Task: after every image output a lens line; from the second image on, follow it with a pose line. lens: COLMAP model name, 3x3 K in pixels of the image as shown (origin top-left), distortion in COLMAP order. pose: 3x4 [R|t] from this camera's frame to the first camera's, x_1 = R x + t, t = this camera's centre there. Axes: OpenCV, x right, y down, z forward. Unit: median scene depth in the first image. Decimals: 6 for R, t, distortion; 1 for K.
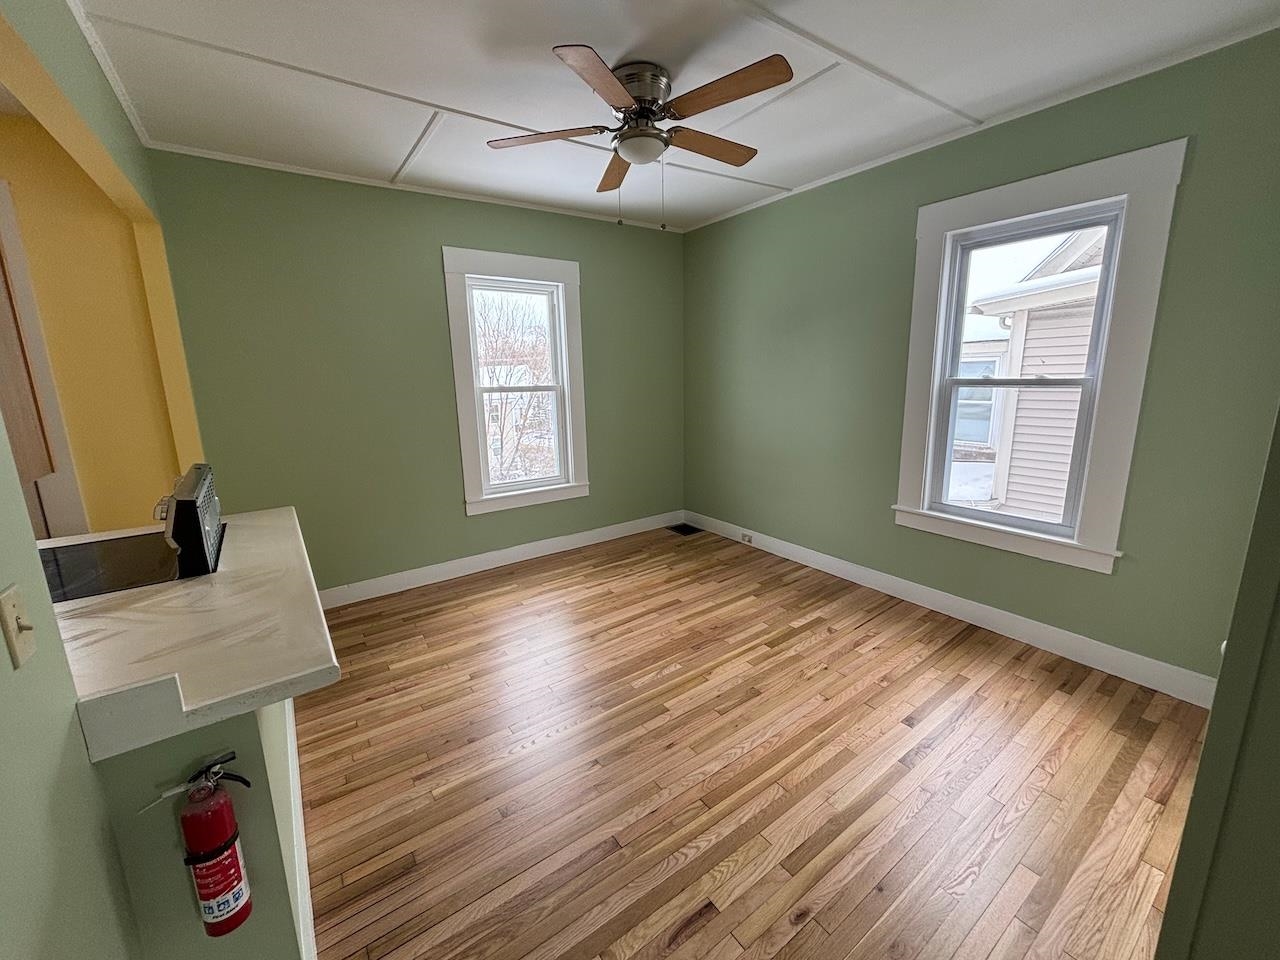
lens RADIAL K [[514.0, 0, 633.6], [0, 514.0, 477.2], [0, 0, 1]] dist [-0.002324, 0.000854]
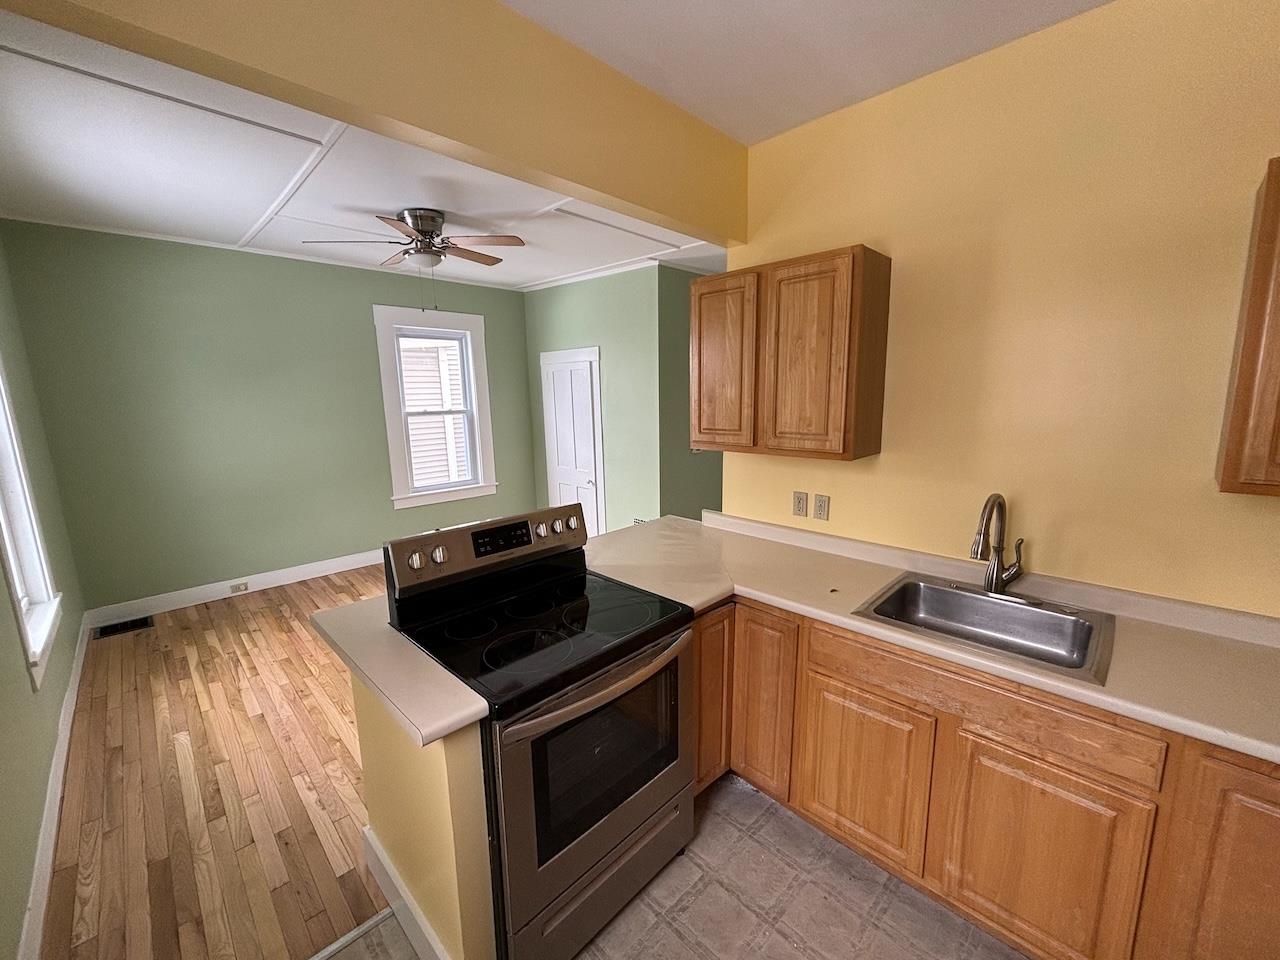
lens RADIAL K [[514.0, 0, 642.9], [0, 514.0, 481.8], [0, 0, 1]] dist [-0.002324, 0.000854]
pose [[-0.178053, -0.148713, 0.972719, -1.142454], [0.218886, 0.957763, 0.186493, -0.116472], [-0.959367, 0.246120, -0.137981, 0.537181]]
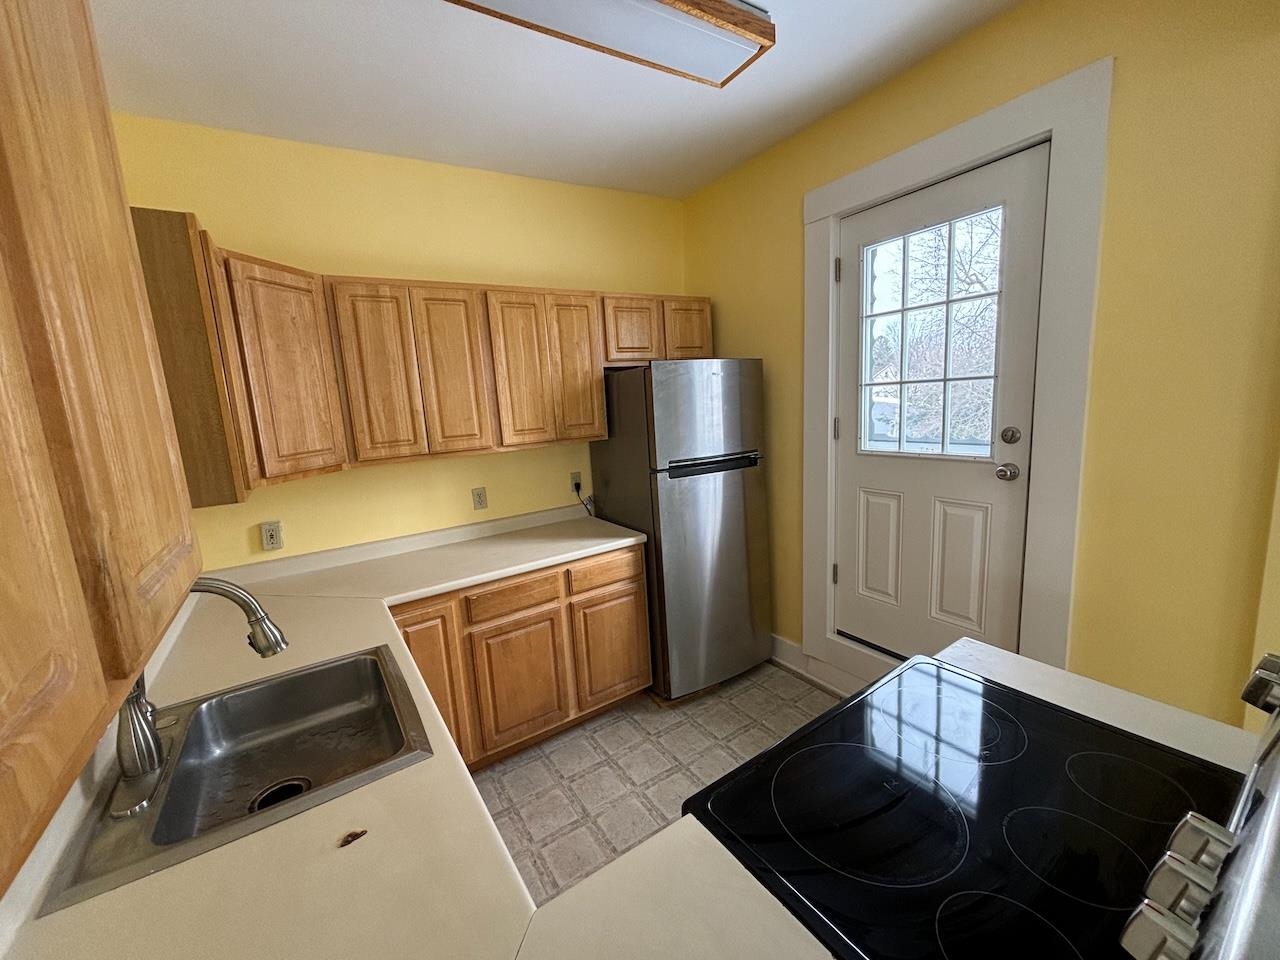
lens RADIAL K [[514.0, 0, 640.9], [0, 514.0, 478.9], [0, 0, 1]] dist [-0.002324, 0.000854]
pose [[-0.024439, 0.175294, -0.984213, -0.382108], [-0.138393, 0.974434, 0.176989, -0.082528], [0.990076, 0.140534, 0.000446, 0.392210]]
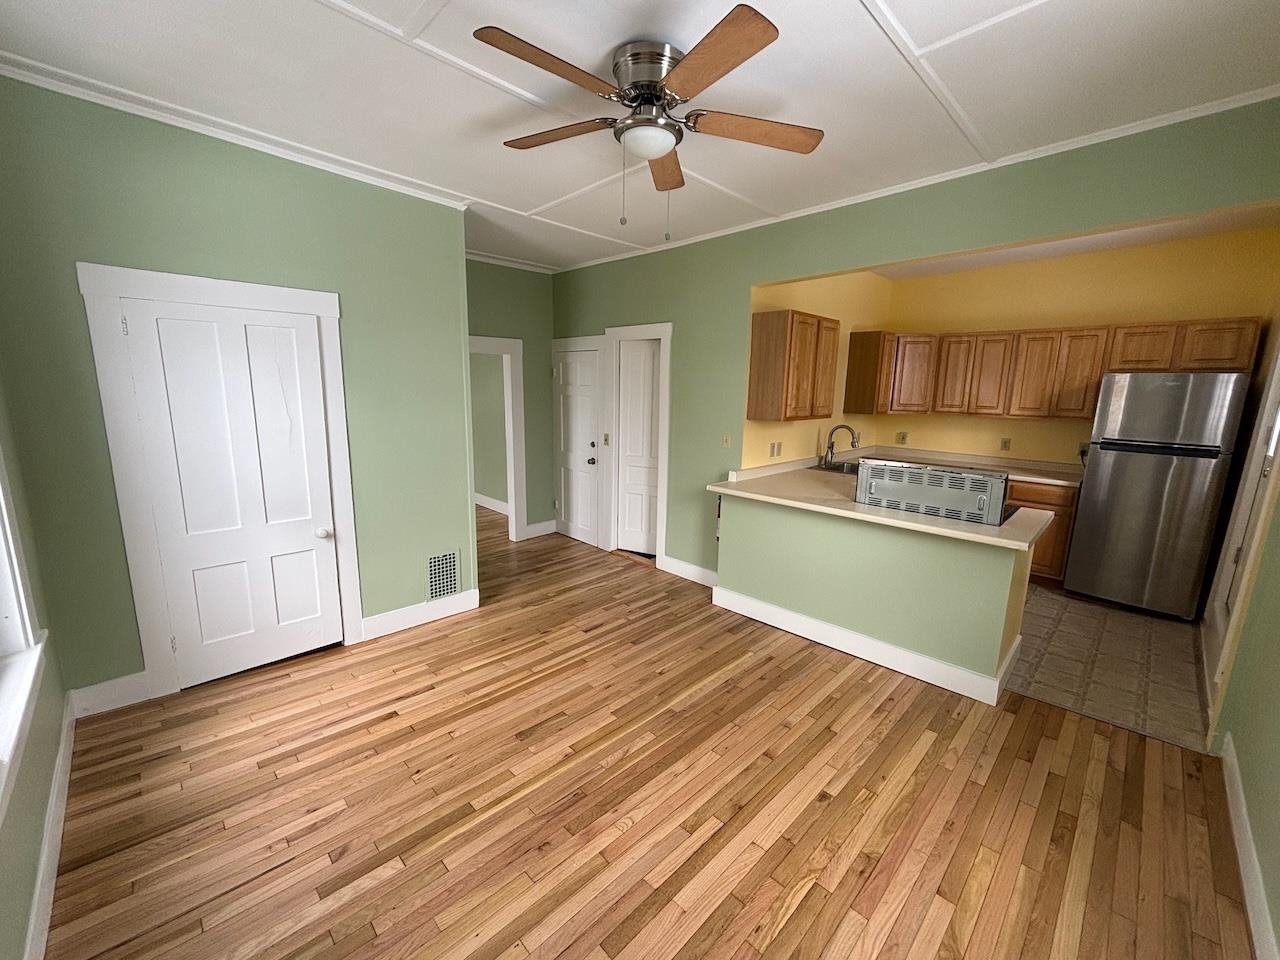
lens RADIAL K [[514.0, 0, 640.2], [0, 514.0, 478.0], [0, 0, 1]] dist [-0.002324, 0.000854]
pose [[-0.985047, 0.032591, -0.169174, 0.135590], [-0.033496, 0.926980, 0.373613, -0.309416], [0.168997, 0.373693, -0.912027, 1.402873]]
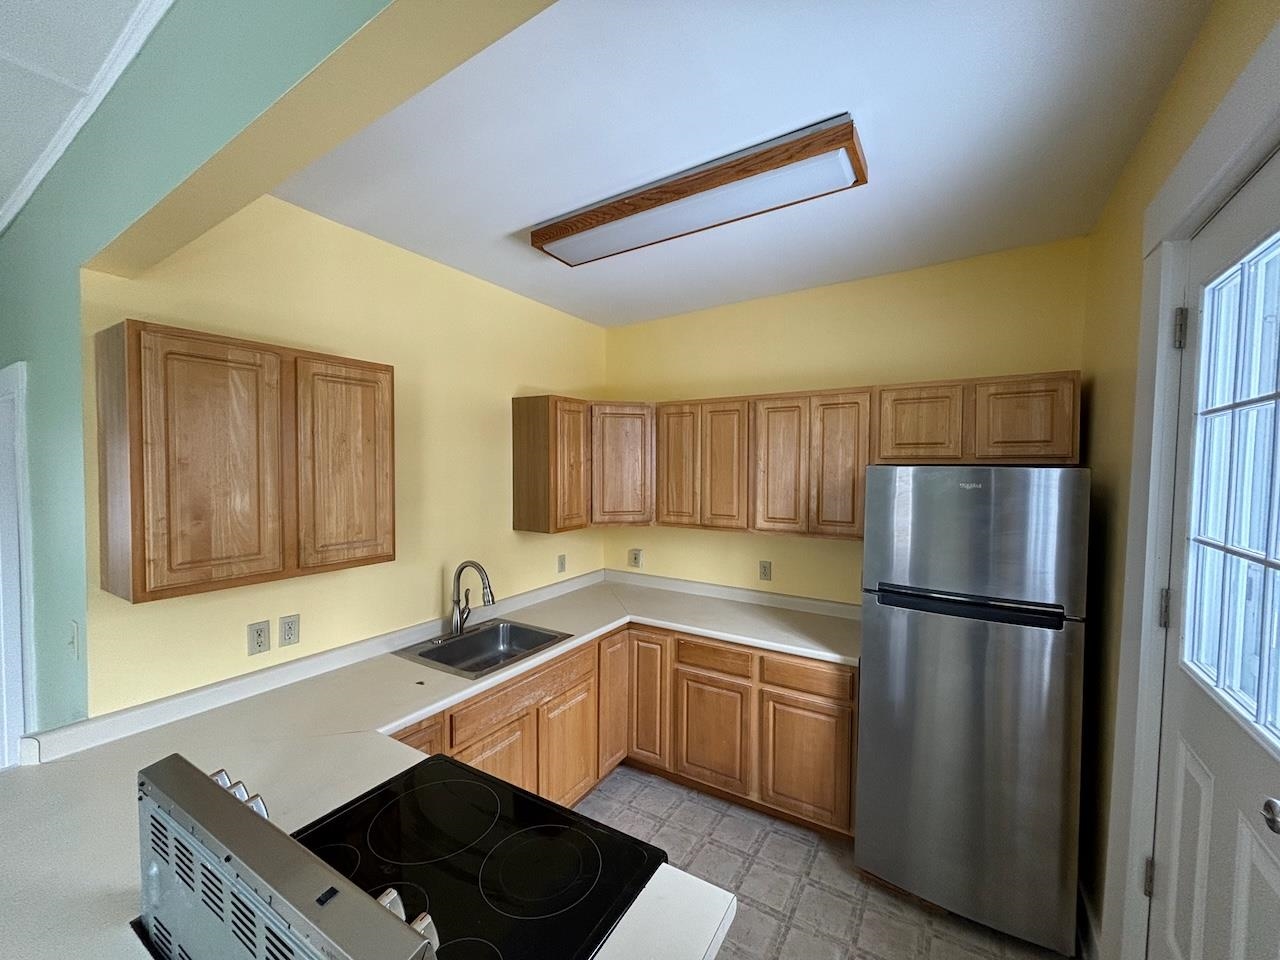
lens RADIAL K [[514.0, 0, 637.8], [0, 514.0, 478.1], [0, 0, 1]] dist [-0.002324, 0.000854]
pose [[-0.921322, 0.024005, -0.388059, -0.617569], [-0.067307, 0.973175, 0.219999, -0.235980], [0.382931, 0.228809, -0.894992, 0.884149]]
